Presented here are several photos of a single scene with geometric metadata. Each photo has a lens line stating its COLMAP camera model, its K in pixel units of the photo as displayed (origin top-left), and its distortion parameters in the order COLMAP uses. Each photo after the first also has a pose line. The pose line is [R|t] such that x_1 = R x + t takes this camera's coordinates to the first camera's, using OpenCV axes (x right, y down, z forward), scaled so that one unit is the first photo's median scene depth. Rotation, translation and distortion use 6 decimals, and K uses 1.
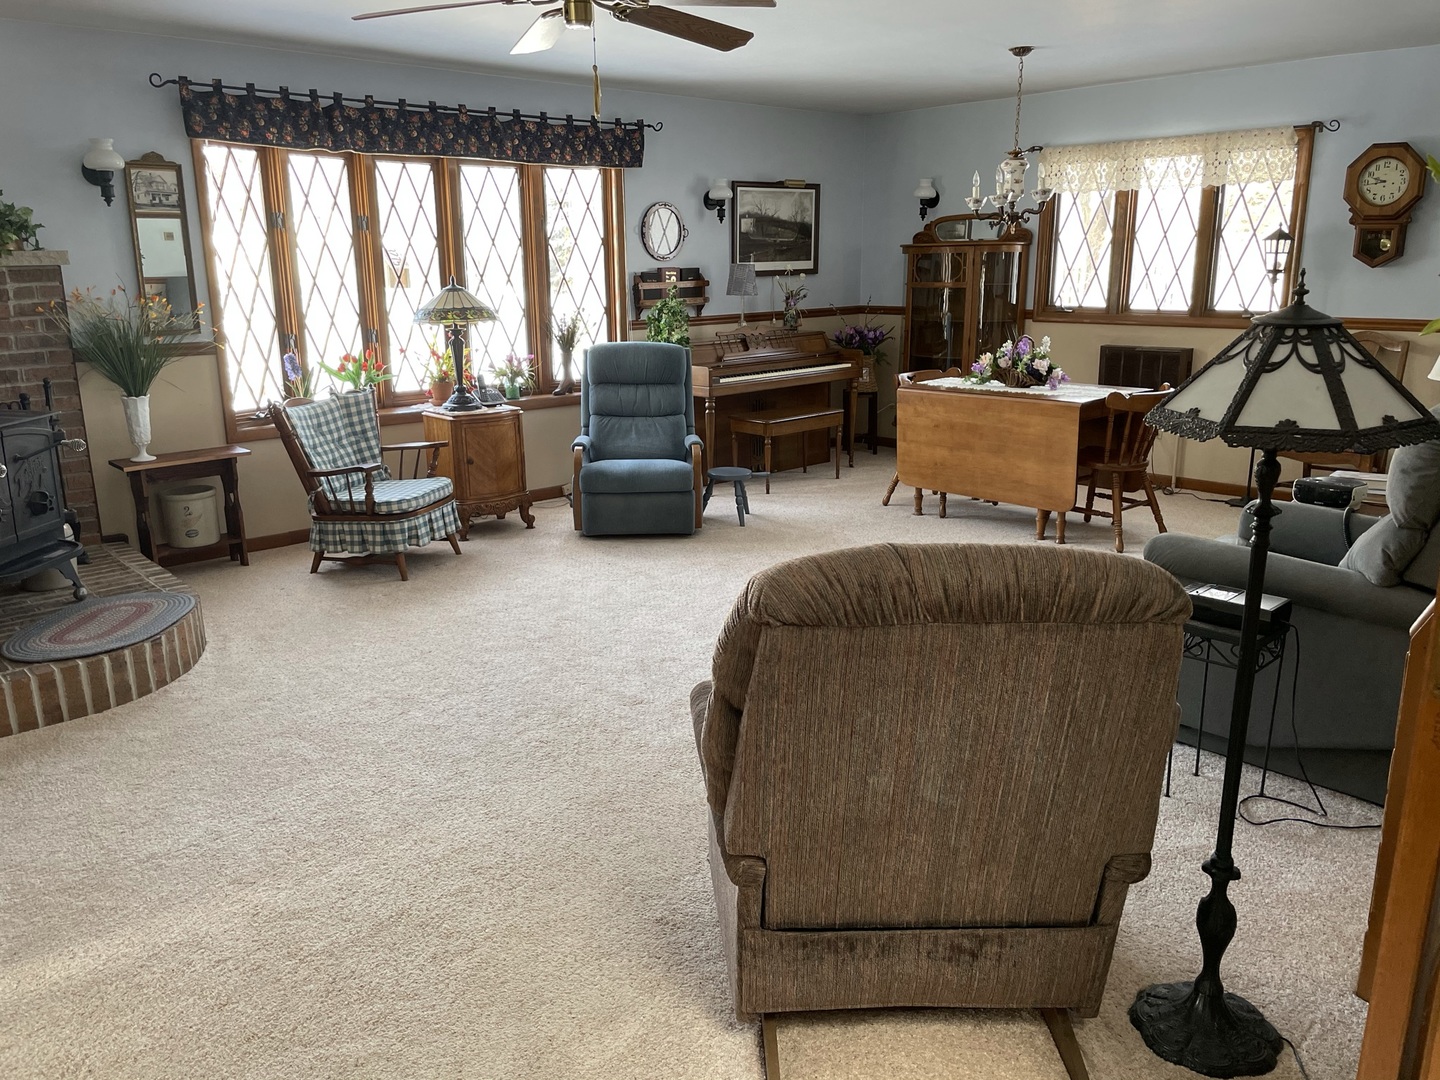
lens RADIAL K [[1092.7, 0, 726.4], [0, 1092.7, 537.6], [0, 0, 1]] dist [0.004455, -0.023801]
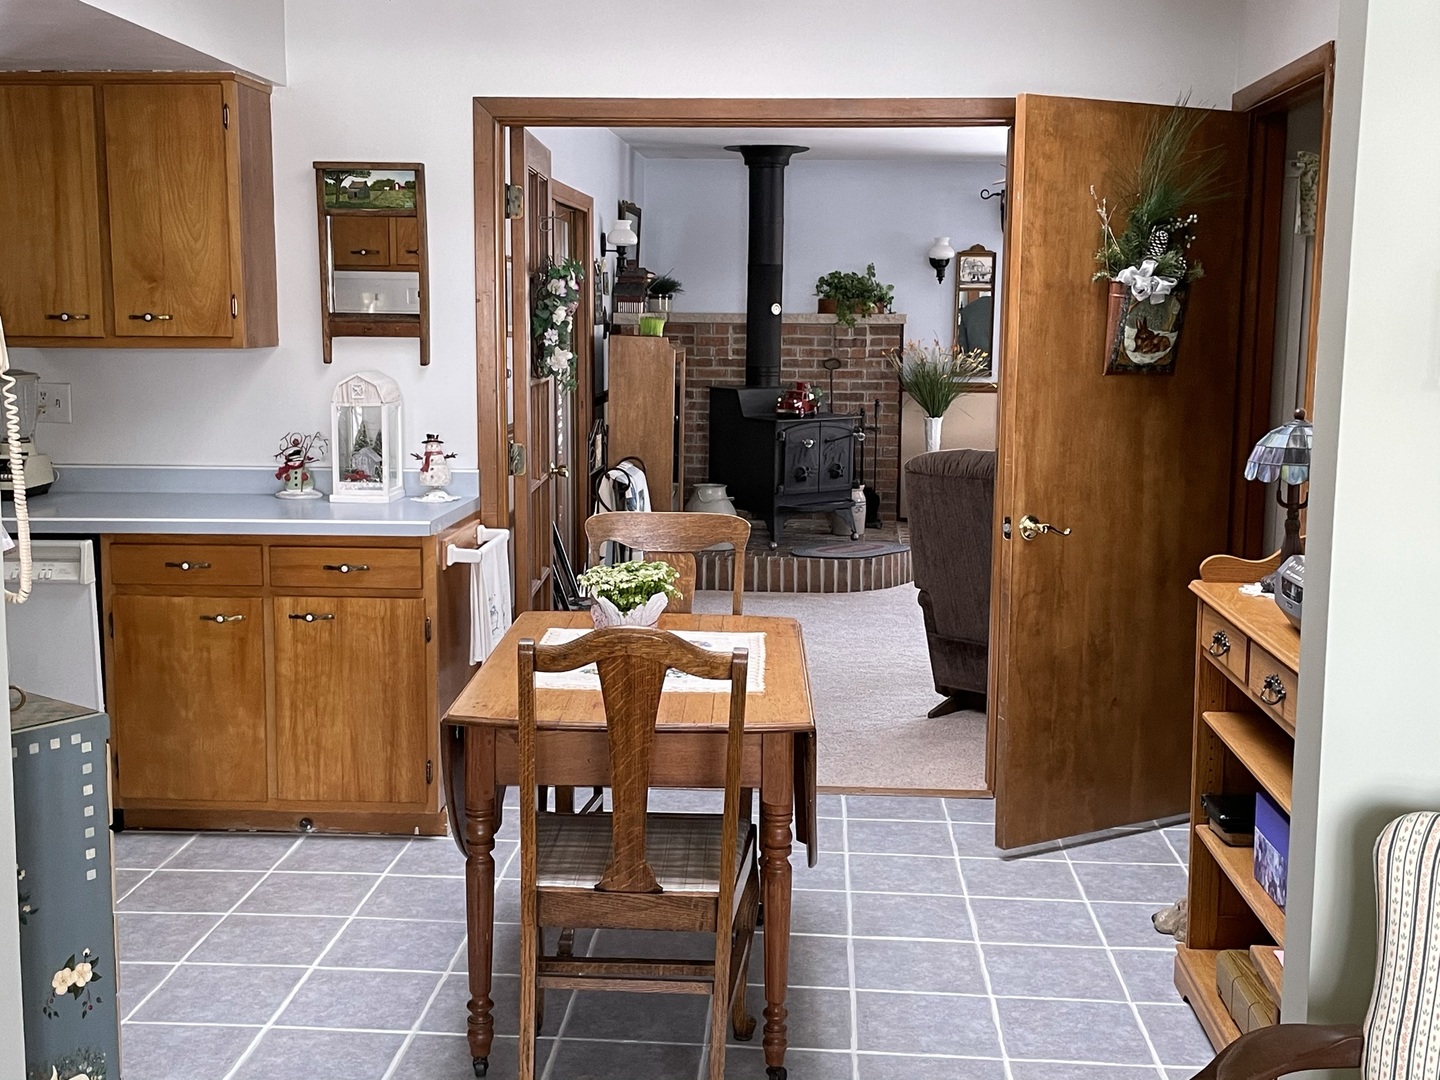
lens RADIAL K [[1691.2, 0, 717.6], [0, 1691.2, 538.1], [0, 0, 1]] dist [0.088039, 0.000000]
pose [[0.682619, 0.110185, -0.722420, 0.856346], [-0.195175, 0.980146, -0.034928, 0.150786], [0.704229, 0.164841, 0.690572, -0.661959]]
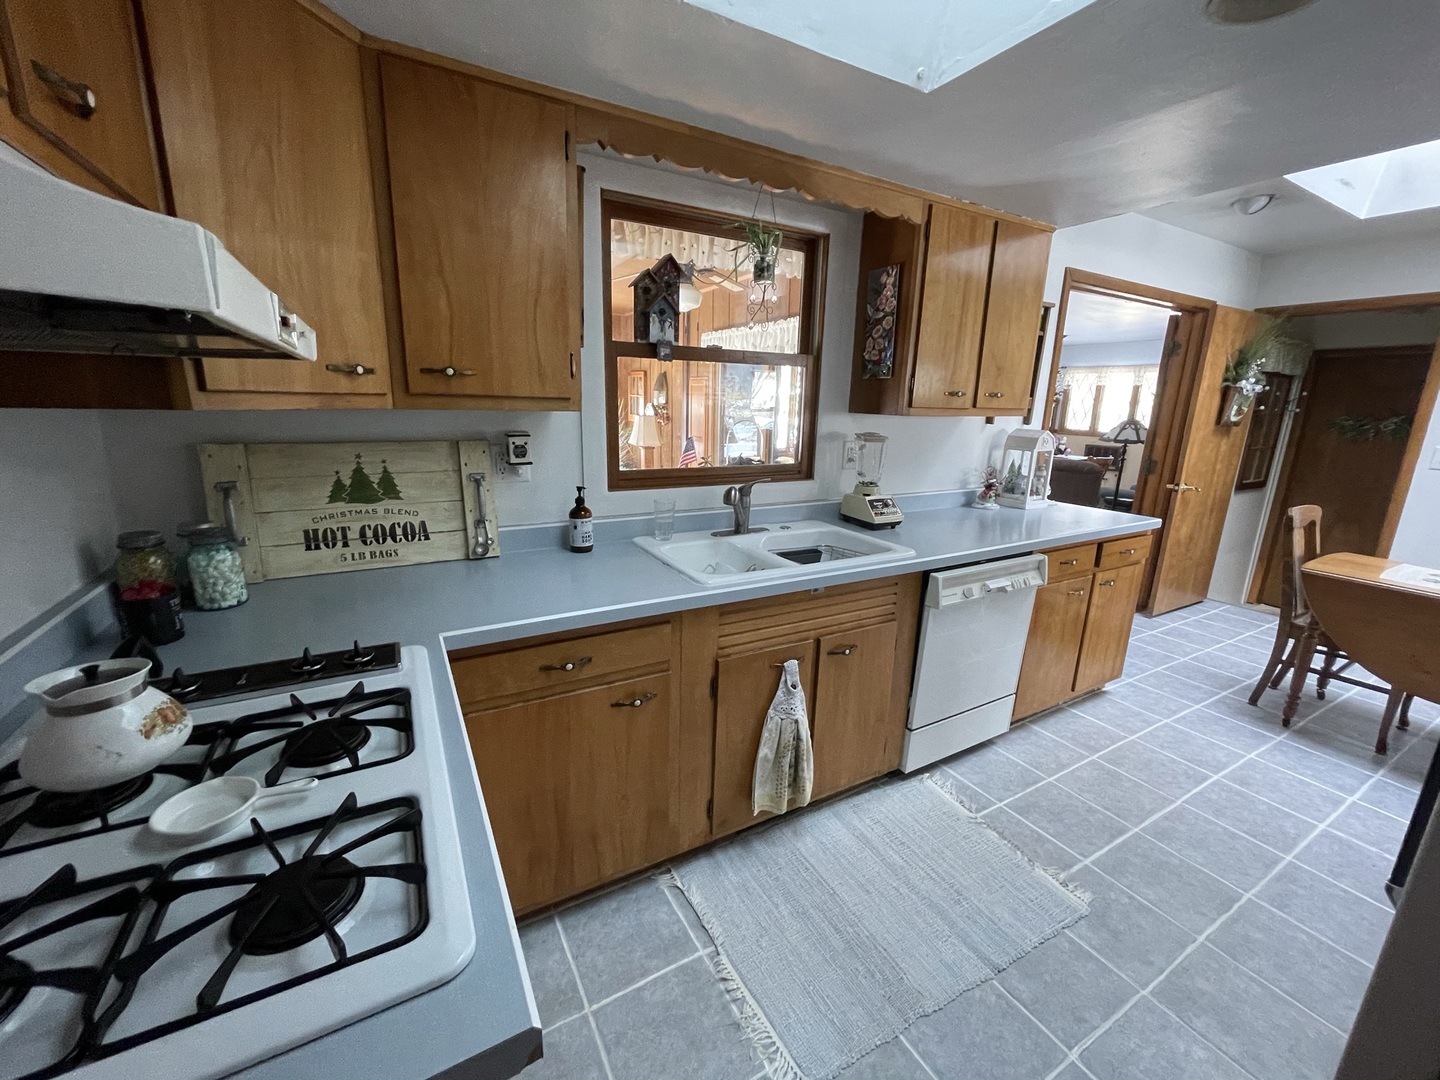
lens RADIAL K [[580.7, 0, 714.5], [0, 580.7, 541.7], [0, 0, 1]] dist [-0.004979, 0.000182]
pose [[0.971671, 0.081380, -0.221883, -0.272414], [-0.085784, 0.996261, -0.010266, 0.207815], [0.220218, 0.029009, 0.975019, -0.761998]]
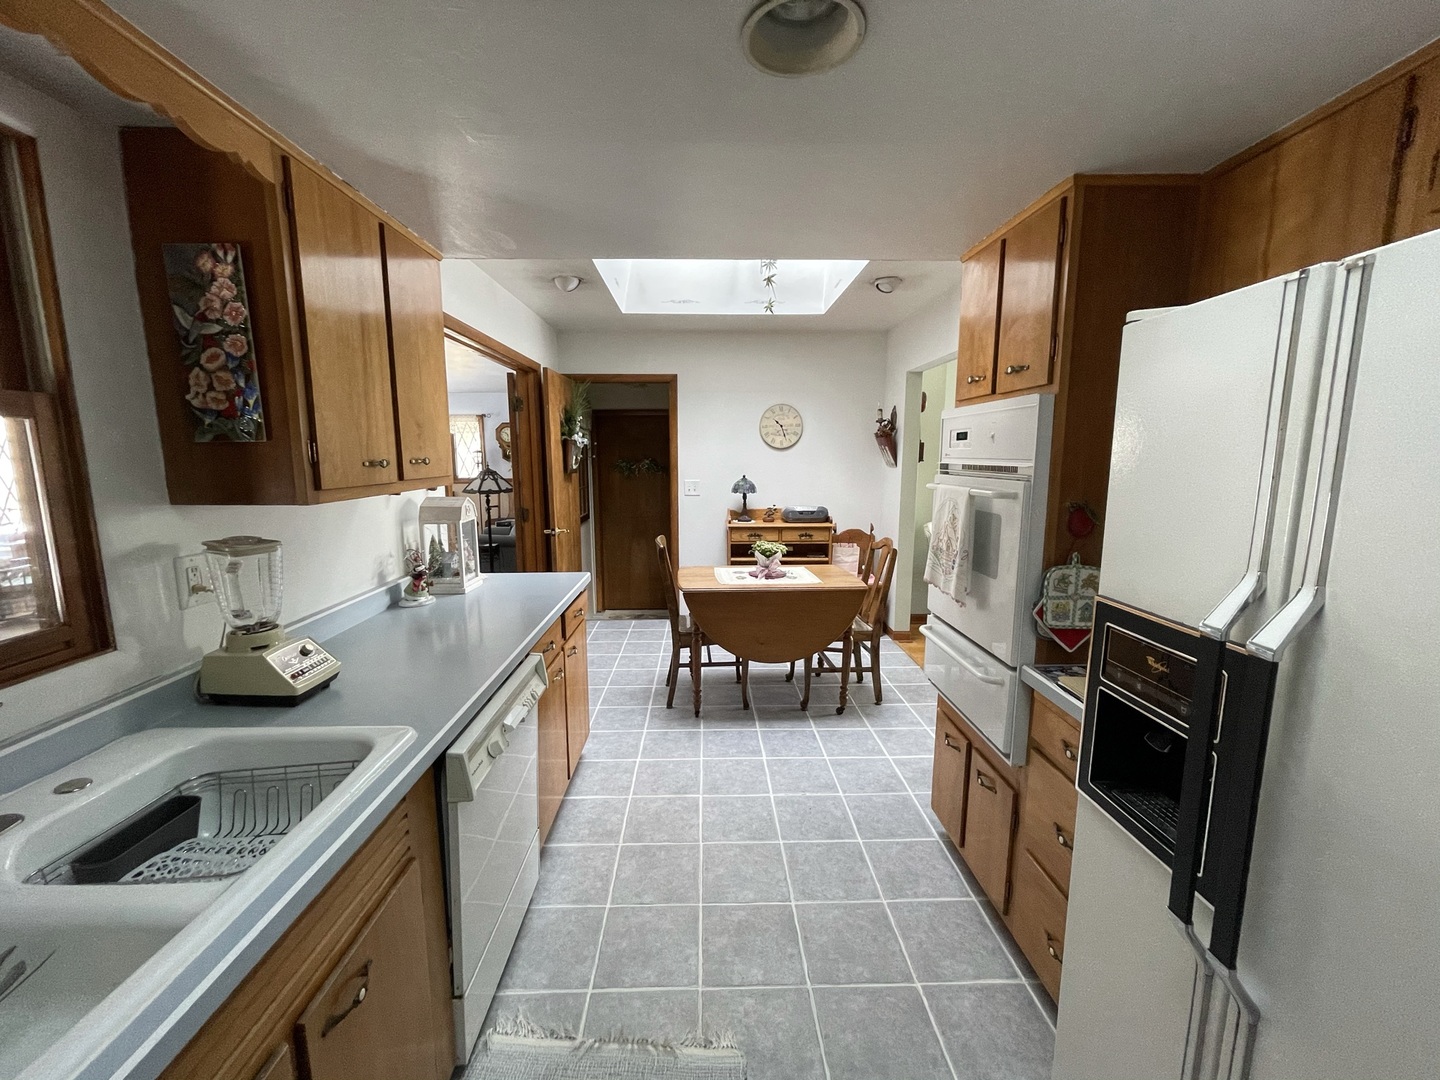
lens RADIAL K [[580.7, 0, 712.4], [0, 580.7, 541.0], [0, 0, 1]] dist [-0.004979, 0.000182]
pose [[0.666476, -0.112299, 0.737020, -0.314165], [0.190783, 0.981363, -0.022993, 0.147513], [-0.720702, 0.155935, 0.675479, -0.593849]]
